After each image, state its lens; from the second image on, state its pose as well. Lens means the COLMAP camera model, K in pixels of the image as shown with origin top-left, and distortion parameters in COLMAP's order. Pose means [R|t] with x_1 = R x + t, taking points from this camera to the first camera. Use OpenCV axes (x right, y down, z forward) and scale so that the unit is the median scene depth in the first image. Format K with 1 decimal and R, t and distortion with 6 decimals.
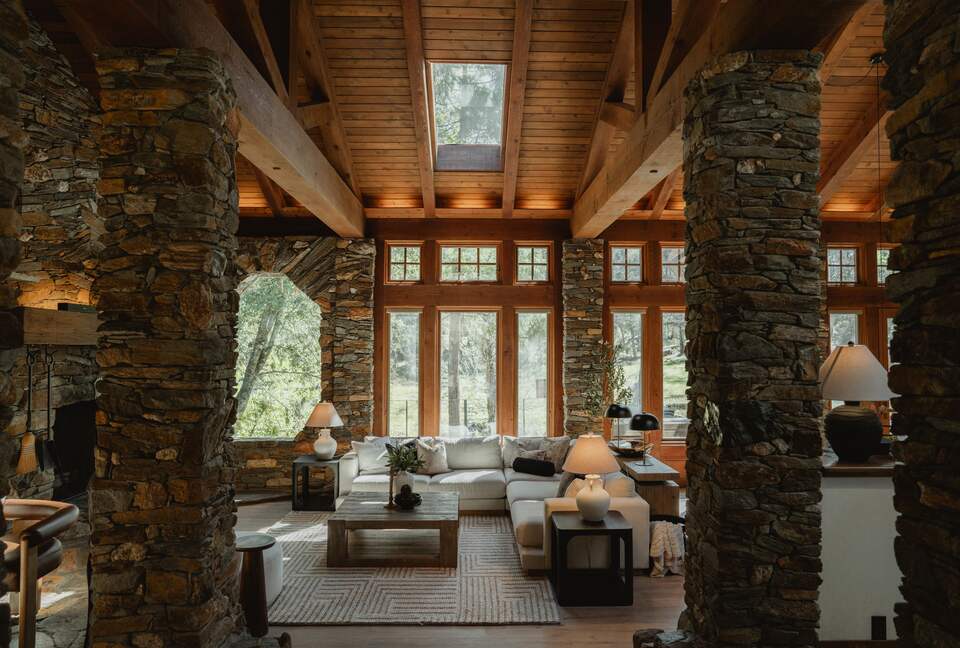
lens RADIAL K [[659.9, 0, 480.0], [0, 659.9, 324.0], [0, 0, 1]] dist [-0.002832, 0.000951]
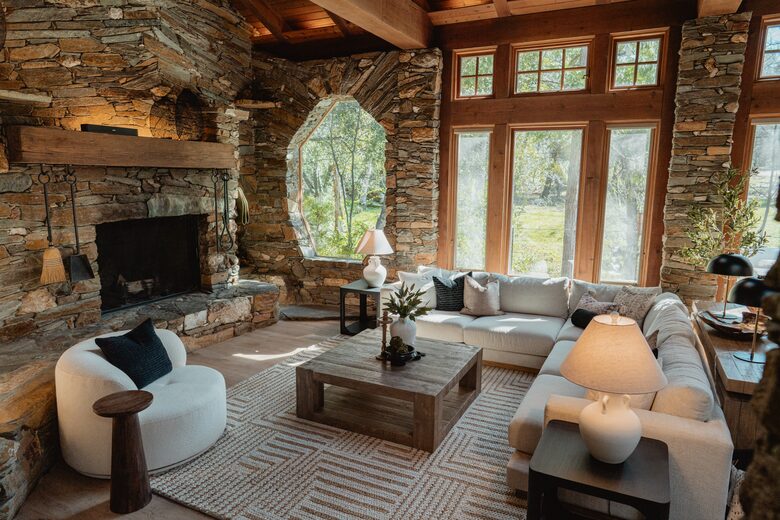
lens RADIAL K [[510.2, 0, 390.0], [0, 510.2, 260.0], [0, 0, 1]] dist [-0.043703, 0.051573]
pose [[0.889120, 0.078849, -0.450832, 0.112671], [0.009017, 0.981839, 0.189502, 0.021108], [0.457586, -0.172555, 0.872261, 0.326060]]
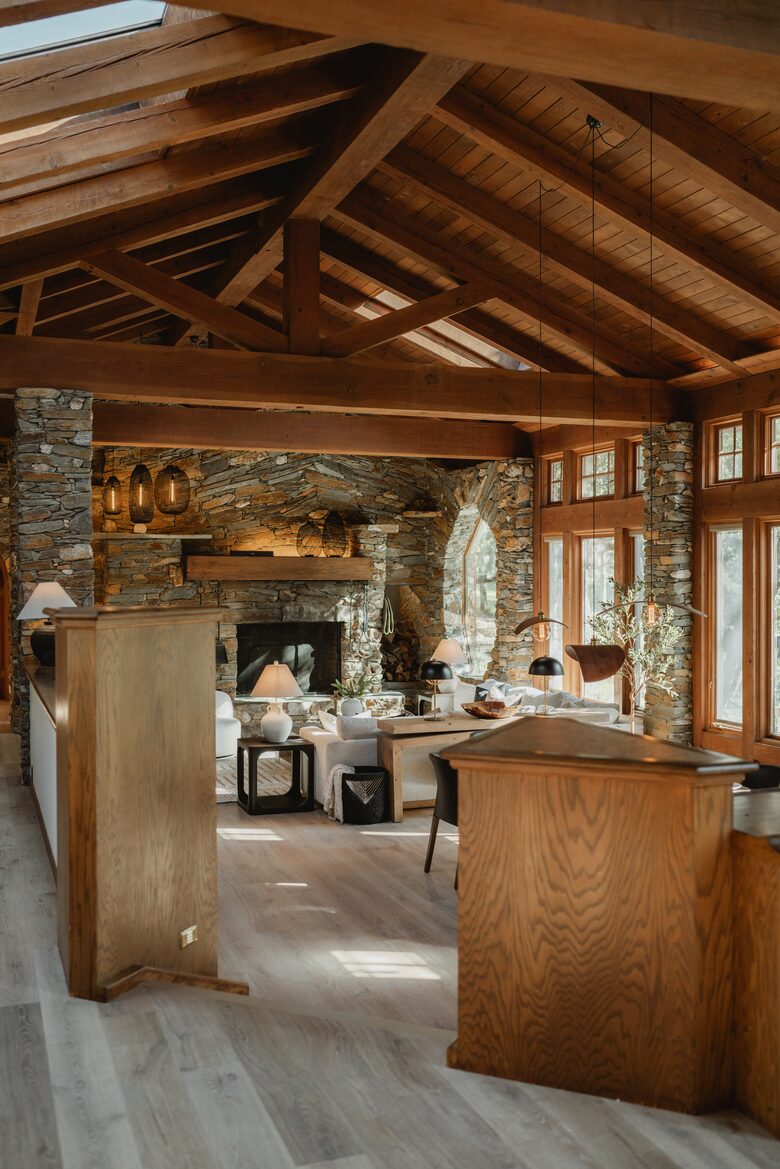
lens RADIAL K [[1115.9, 0, 390.0], [0, 1115.9, 584.5], [0, 0, 1]] dist [-0.091605, -0.000403]
pose [[0.327151, 0.004795, -0.944960, 1.174176], [0.031845, 0.999363, 0.016096, 0.008863], [0.944435, -0.035358, 0.326790, 0.353711]]
